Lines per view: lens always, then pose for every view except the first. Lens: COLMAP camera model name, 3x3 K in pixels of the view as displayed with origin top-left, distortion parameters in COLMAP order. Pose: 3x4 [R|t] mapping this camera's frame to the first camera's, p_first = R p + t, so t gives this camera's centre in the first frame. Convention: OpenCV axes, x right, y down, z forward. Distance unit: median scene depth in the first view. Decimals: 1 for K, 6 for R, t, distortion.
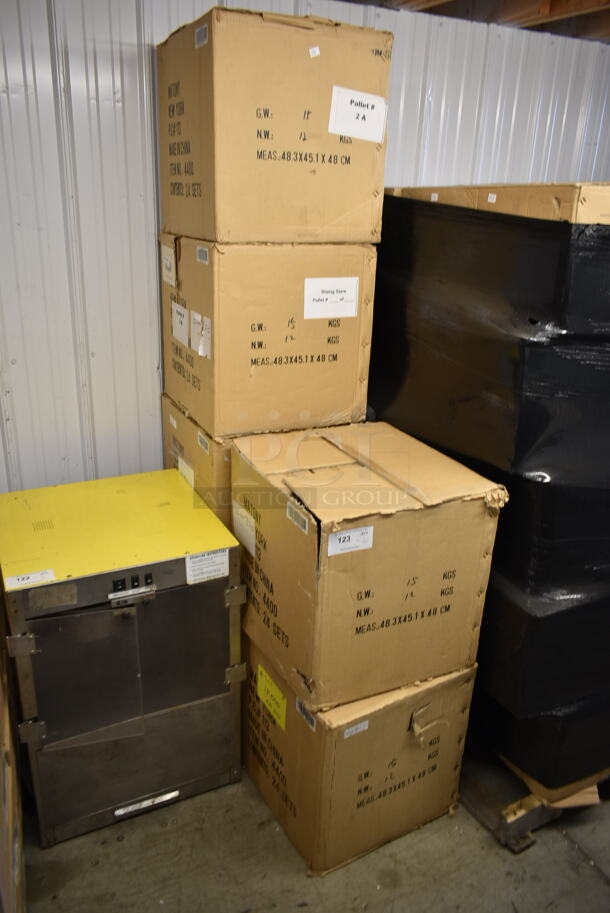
lens RADIAL K [[685.0, 0, 303.0], [0, 685.0, 470.5], [0, 0, 1]] dist [-0.012717, -0.006935]
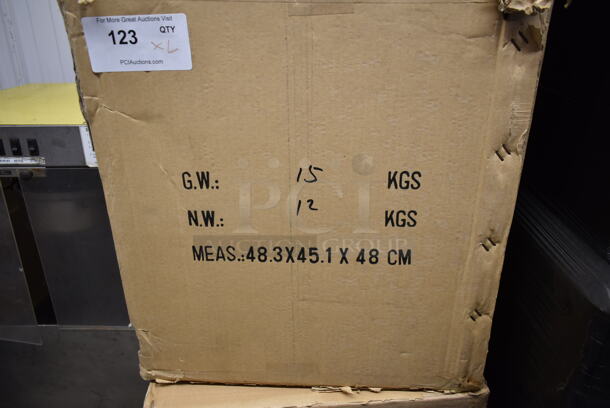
lens RADIAL K [[457.7, 0, 305.0], [0, 457.7, 204.0], [0, 0, 1]] dist [-0.012717, -0.006935]
pose [[0.890366, 0.139553, -0.433328, 0.282830], [-0.136665, 0.989889, 0.037985, 0.161939], [0.434248, 0.025401, 0.900435, 0.677856]]
